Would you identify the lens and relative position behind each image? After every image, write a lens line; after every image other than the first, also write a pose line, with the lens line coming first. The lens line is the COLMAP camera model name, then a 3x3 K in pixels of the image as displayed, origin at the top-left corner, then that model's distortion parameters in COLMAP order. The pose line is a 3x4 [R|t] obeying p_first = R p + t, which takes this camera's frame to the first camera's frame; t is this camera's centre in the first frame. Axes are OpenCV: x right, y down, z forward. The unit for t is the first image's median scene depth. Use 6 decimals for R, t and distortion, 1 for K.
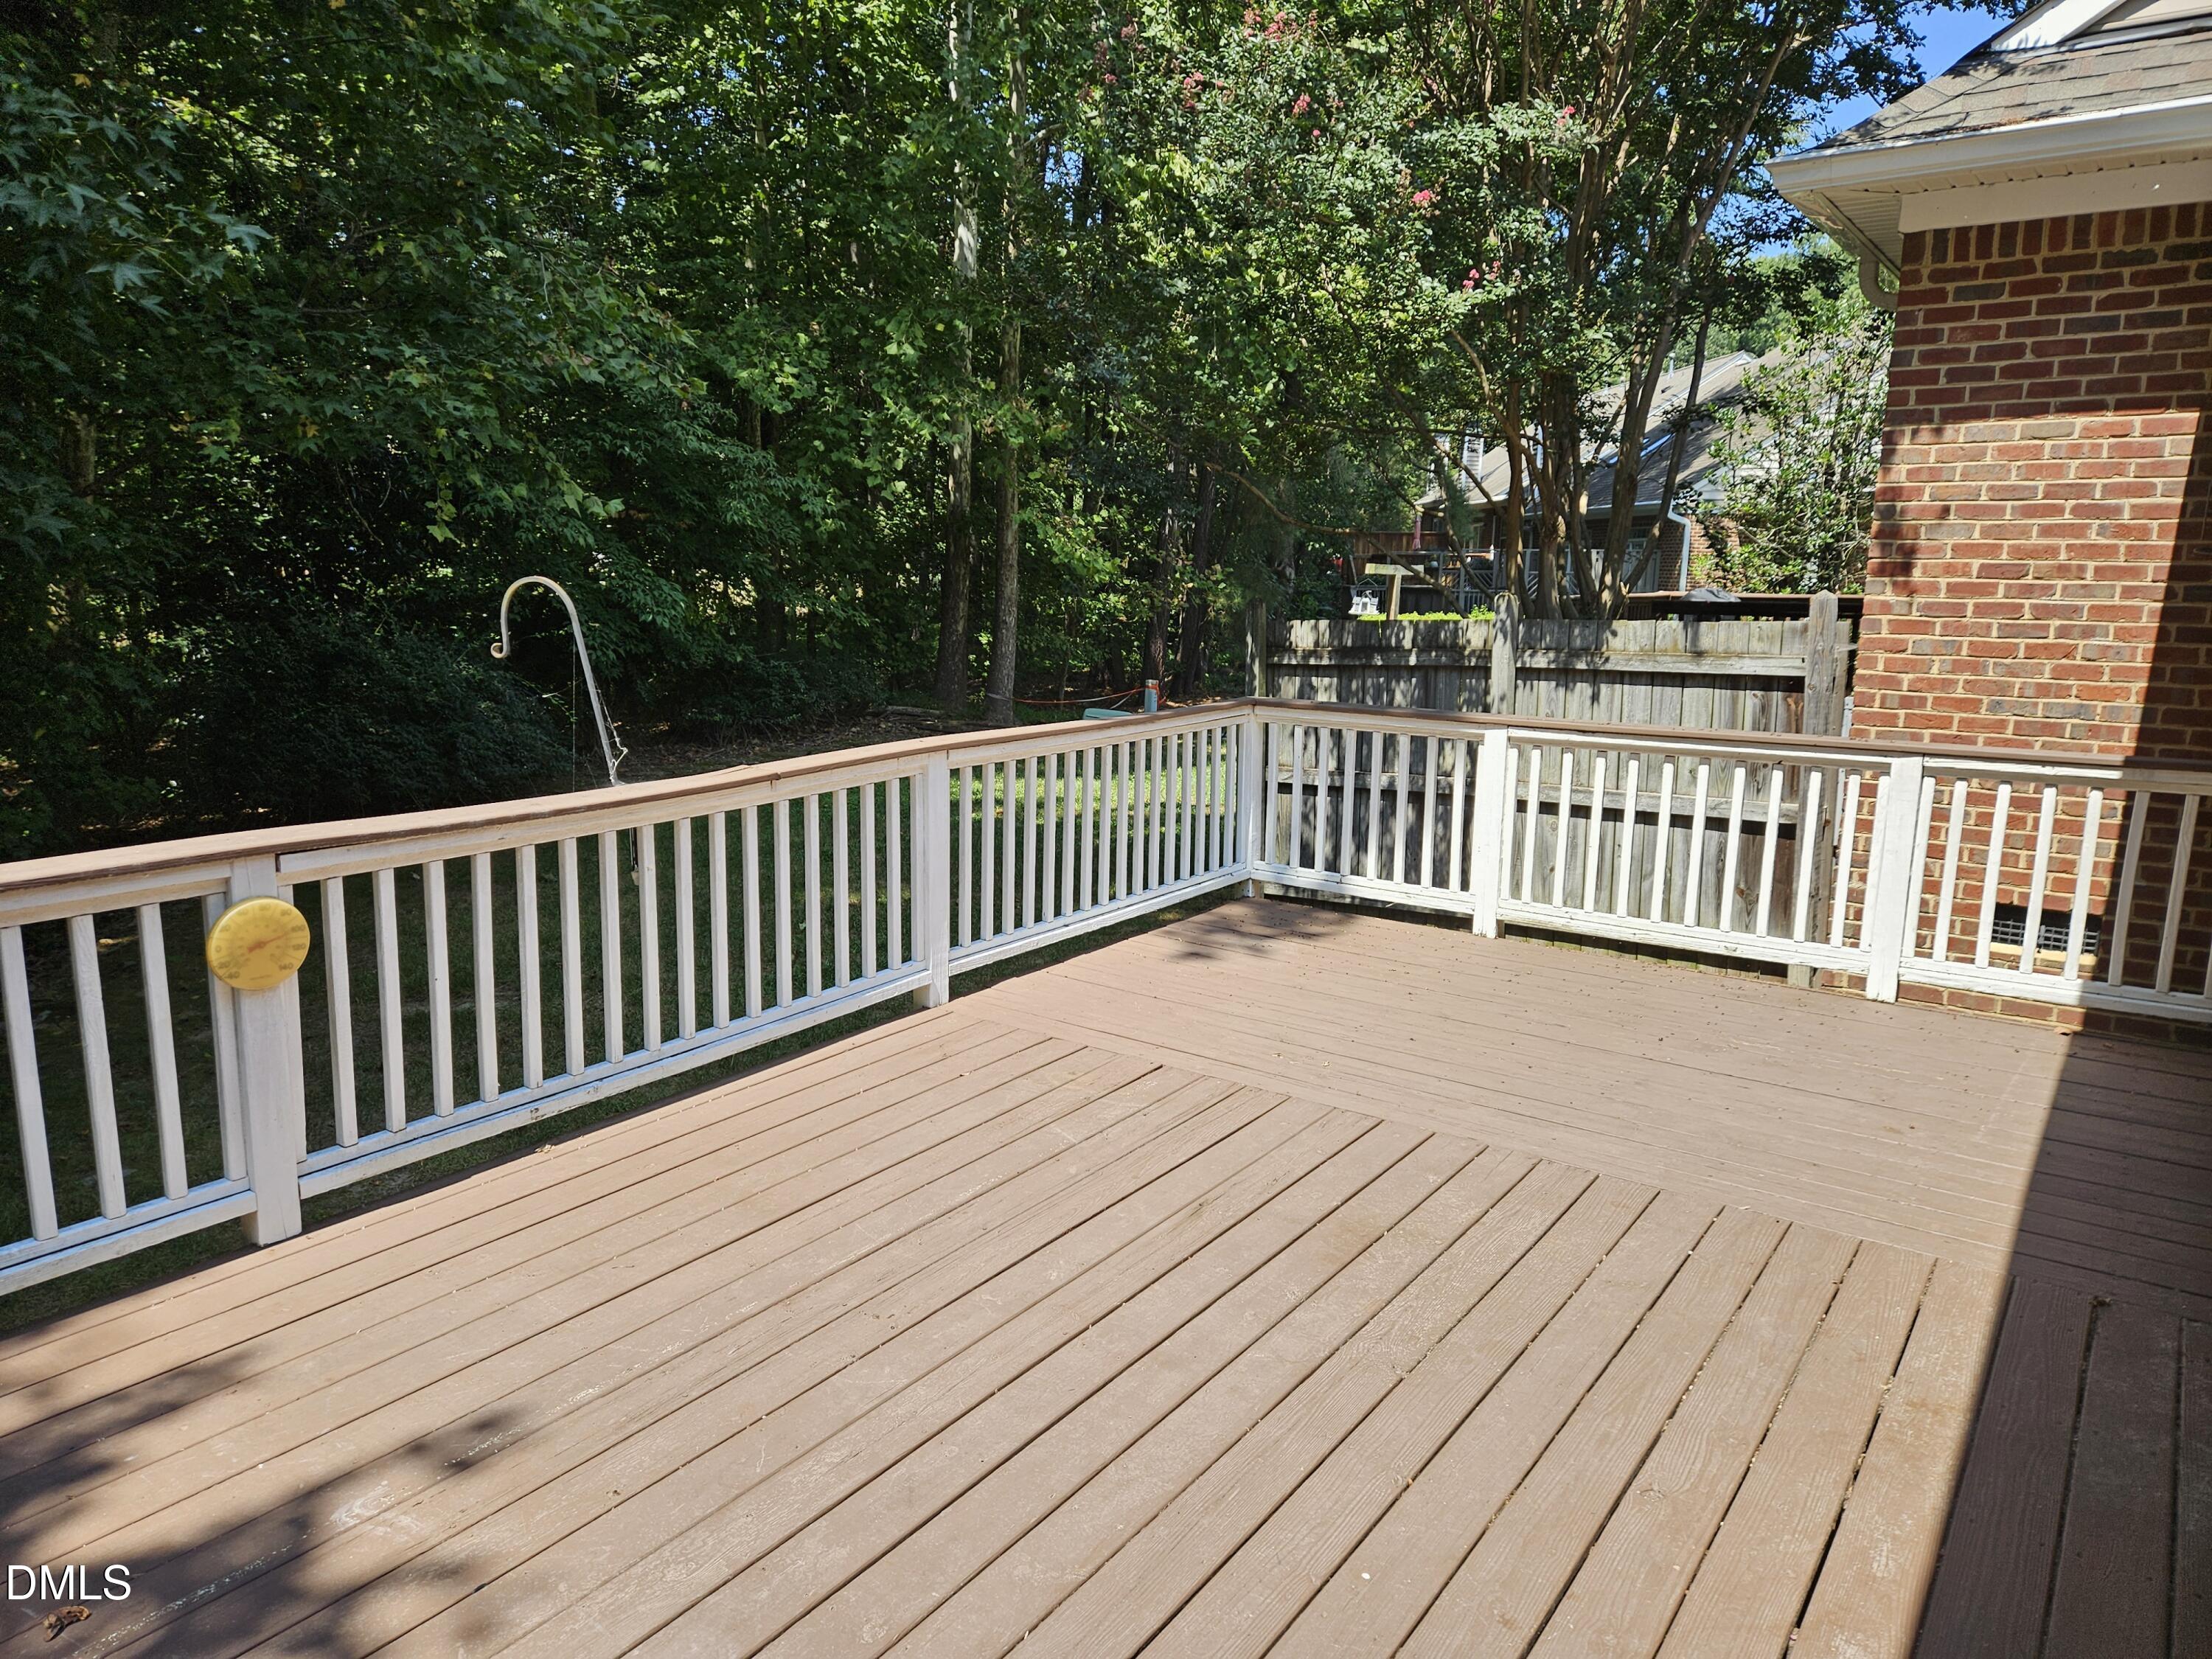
lens RADIAL K [[1464.4, 0, 1109.0], [0, 1464.4, 823.4], [0, 0, 1]] dist [0.082235, -0.074191]
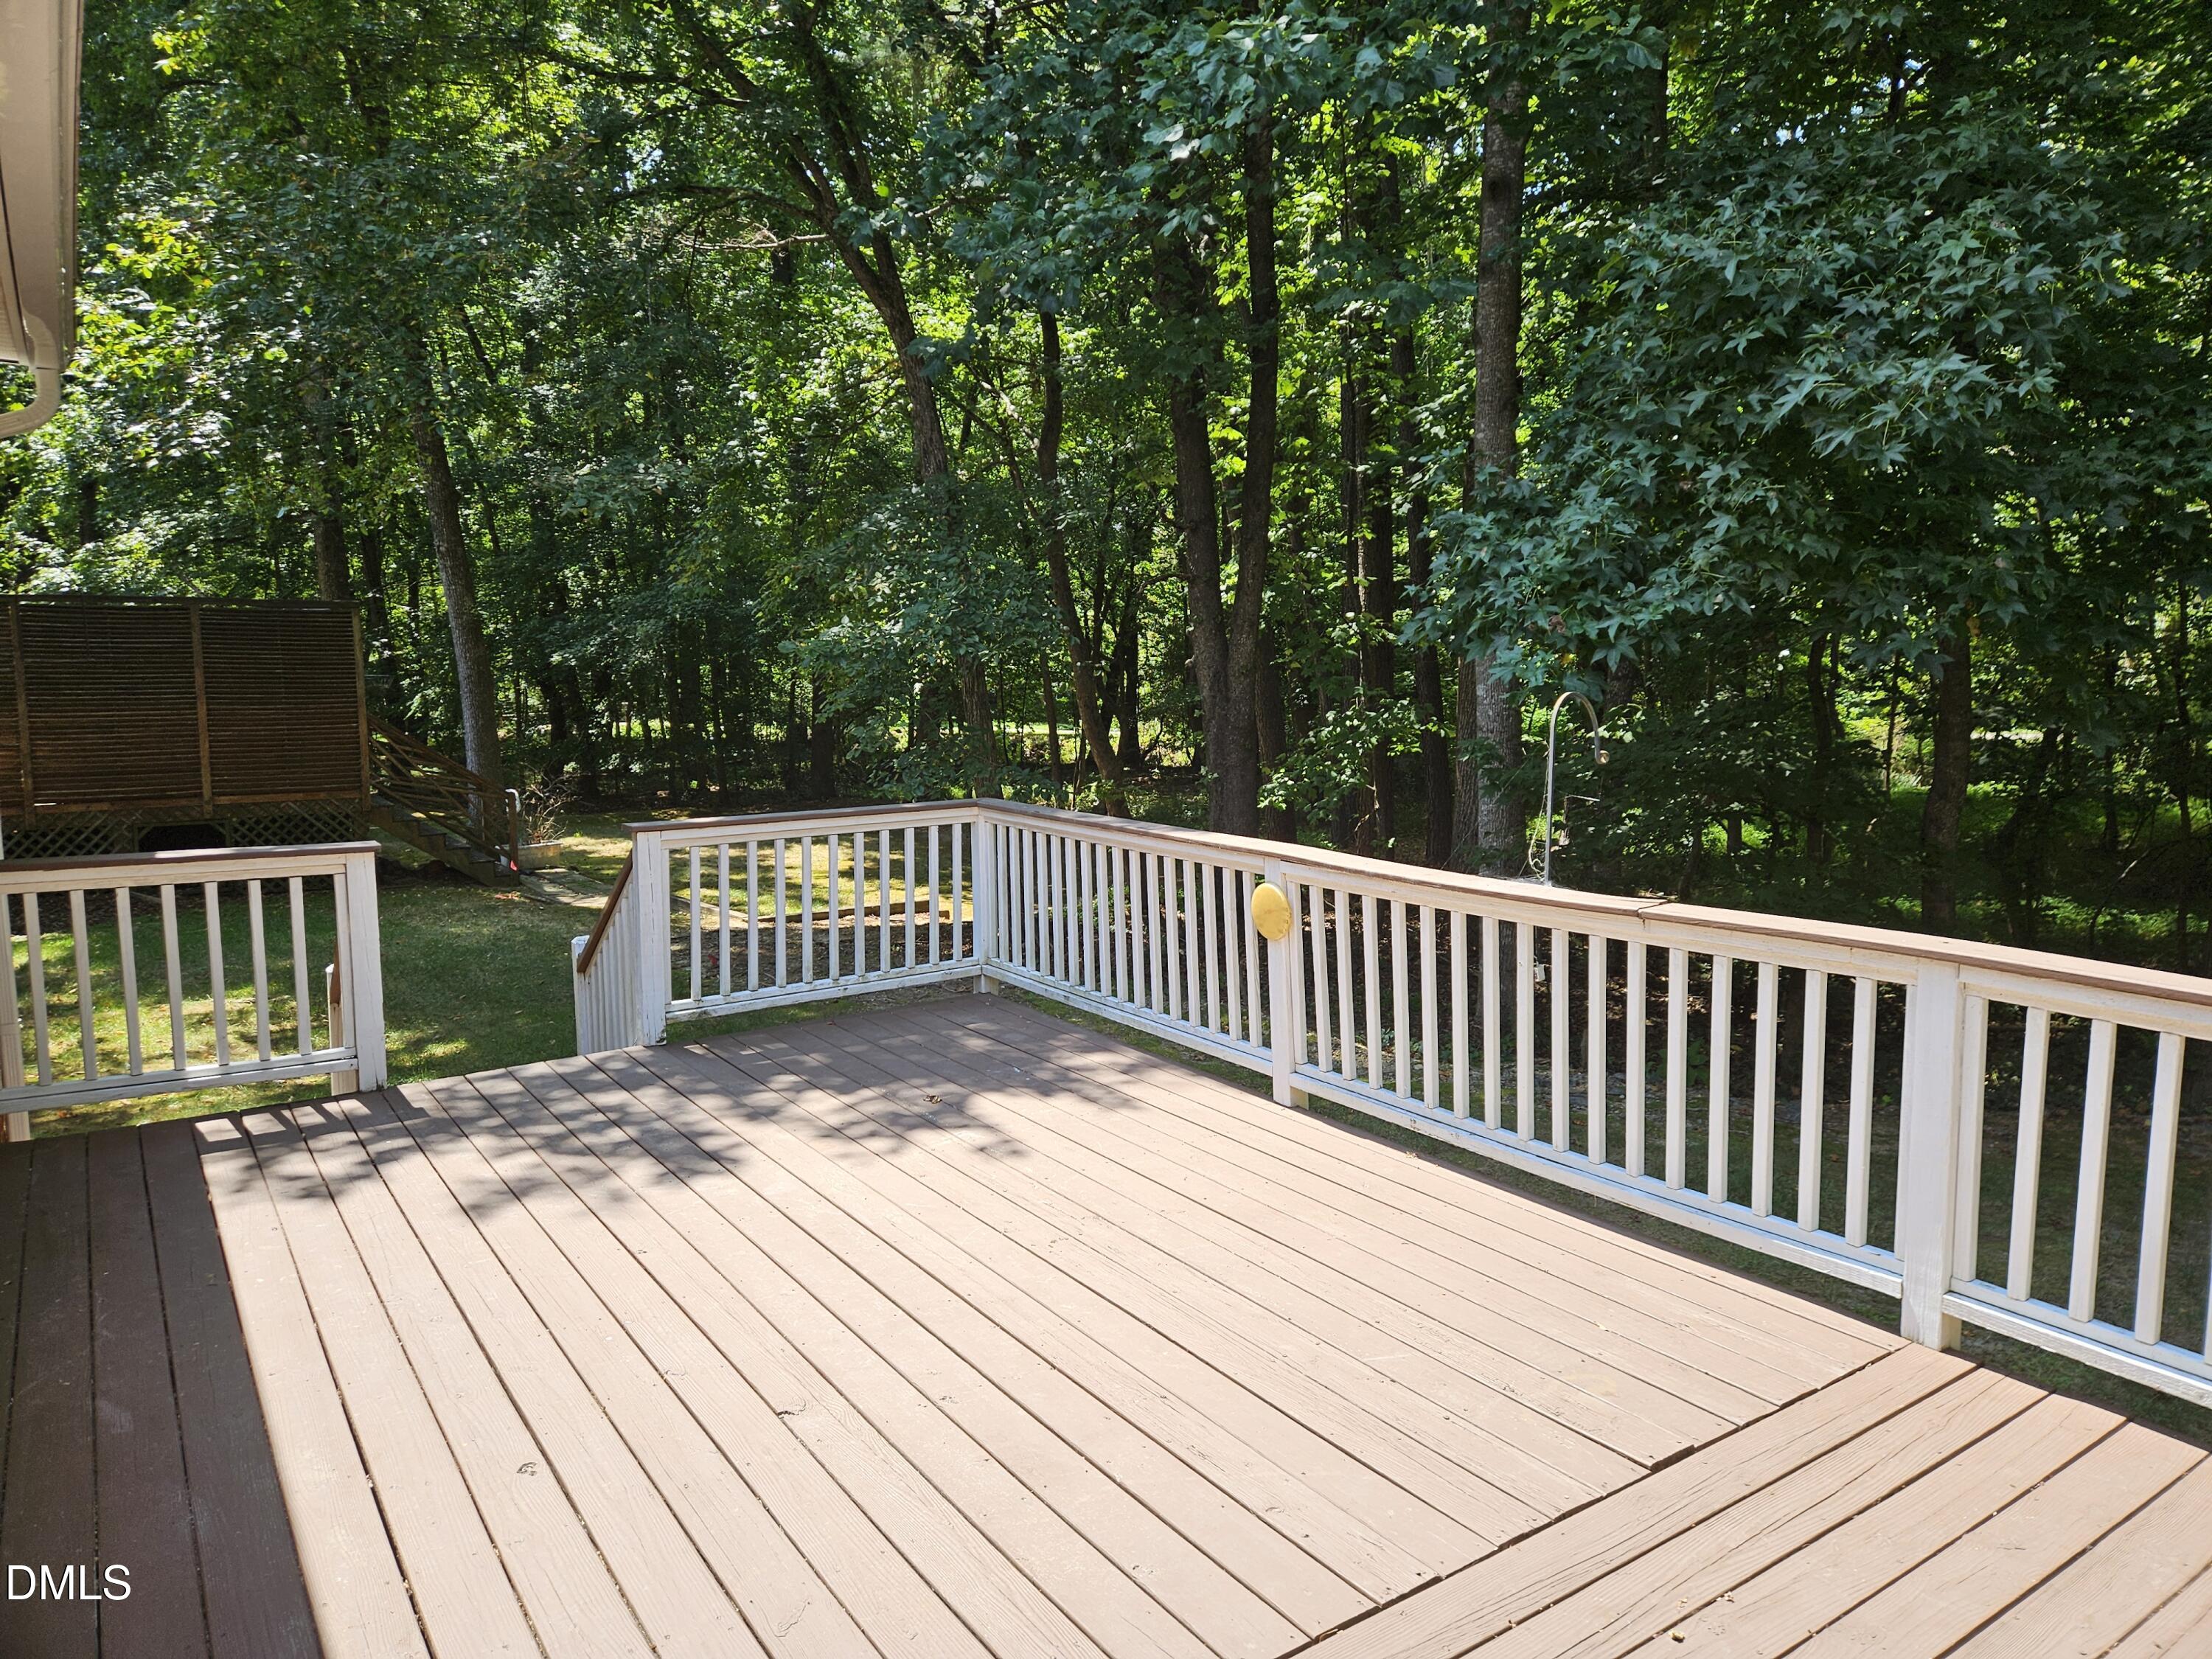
lens RADIAL K [[1464.4, 0, 1109.0], [0, 1464.4, 819.1], [0, 0, 1]] dist [0.082235, -0.074191]
pose [[-0.334680, 0.093426, -0.937689, 0.989101], [-0.166646, 0.973522, 0.156475, -0.240436], [0.927480, 0.208631, -0.310249, 1.324078]]
